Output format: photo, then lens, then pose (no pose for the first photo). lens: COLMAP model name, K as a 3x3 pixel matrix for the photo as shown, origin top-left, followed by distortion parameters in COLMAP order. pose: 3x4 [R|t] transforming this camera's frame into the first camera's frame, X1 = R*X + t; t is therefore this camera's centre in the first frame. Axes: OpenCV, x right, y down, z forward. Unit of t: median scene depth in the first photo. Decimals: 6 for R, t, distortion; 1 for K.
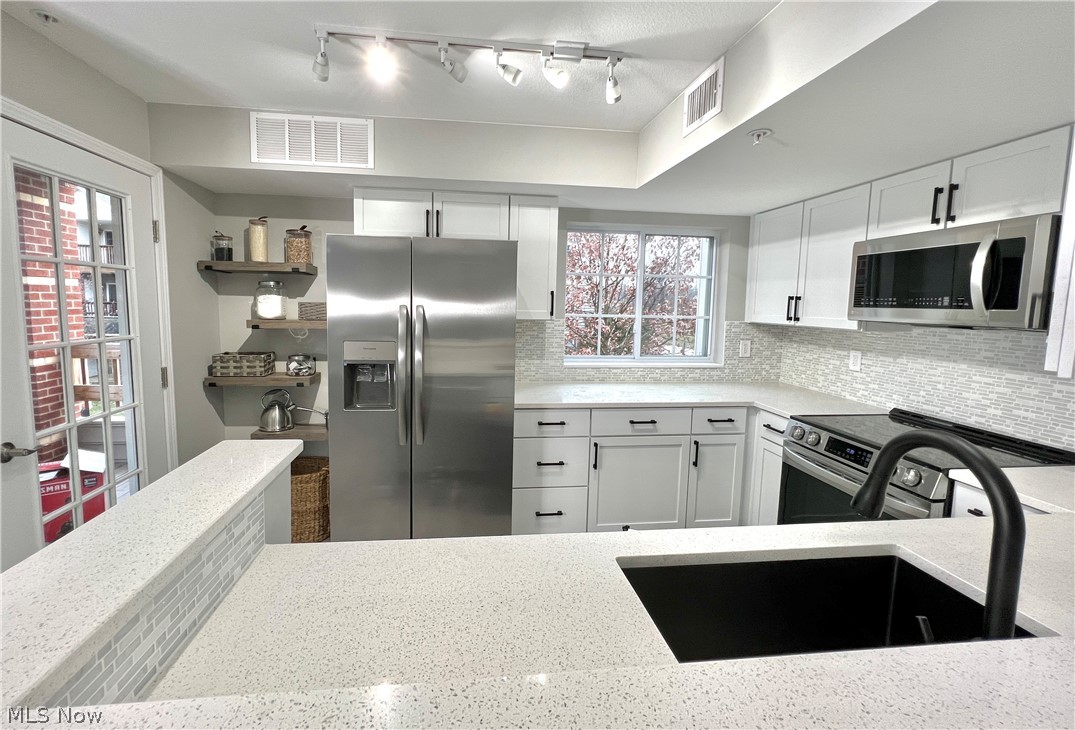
lens RADIAL K [[448.7, 0, 512.7], [0, 448.7, 380.5], [0, 0, 1]] dist [-0.002139, 0.000352]
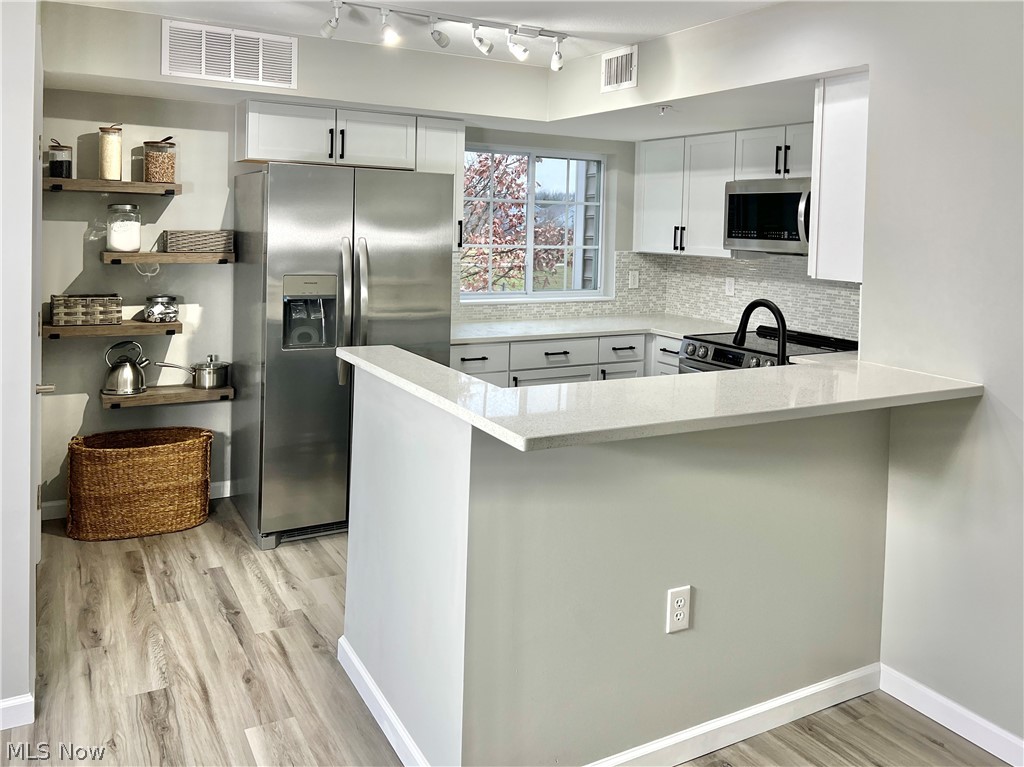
lens RADIAL K [[778.8, 0, 512.0], [0, 778.8, 383.5], [0, 0, 1]] dist [0.098104, -0.175787]
pose [[0.926617, -0.069738, 0.369481, -0.464261], [0.055608, 0.997261, 0.048772, 0.071125], [-0.371871, -0.024647, 0.927957, -0.600188]]
